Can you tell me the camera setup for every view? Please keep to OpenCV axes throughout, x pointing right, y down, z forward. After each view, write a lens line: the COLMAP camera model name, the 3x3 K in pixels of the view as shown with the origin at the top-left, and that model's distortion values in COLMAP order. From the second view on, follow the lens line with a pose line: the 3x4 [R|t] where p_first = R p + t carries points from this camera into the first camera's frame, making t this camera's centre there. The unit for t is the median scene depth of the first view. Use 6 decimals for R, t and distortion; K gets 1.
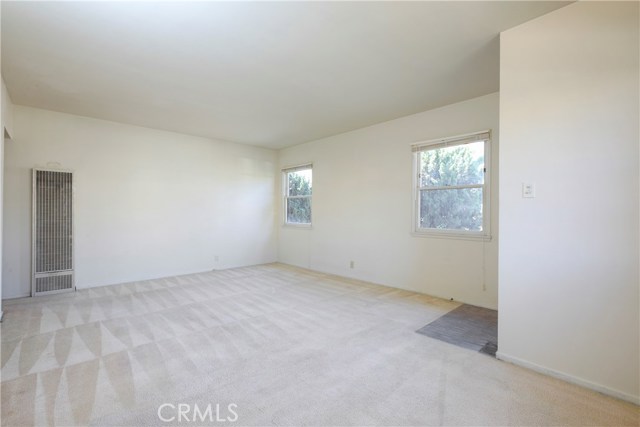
lens RADIAL K [[287.2, 0, 318.0], [0, 287.2, 214.2], [0, 0, 1]] dist [-0.007064, 0.003053]
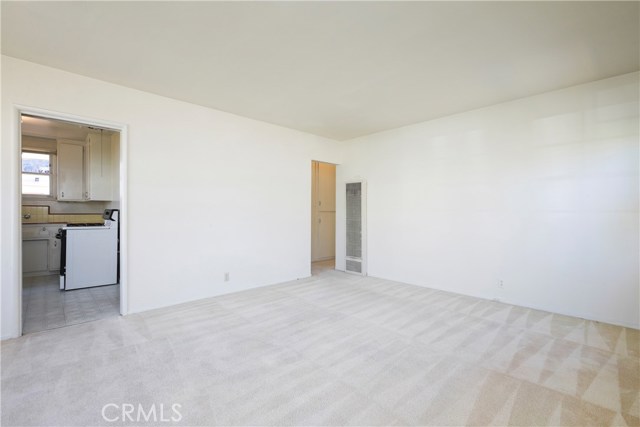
lens RADIAL K [[287.2, 0, 318.1], [0, 287.2, 213.9], [0, 0, 1]] dist [-0.007064, 0.003053]
pose [[0.006768, 0.002667, -0.999974, 0.428554], [-0.002625, 0.999993, 0.002649, -0.006681], [0.999974, 0.002607, 0.006775, 0.845626]]
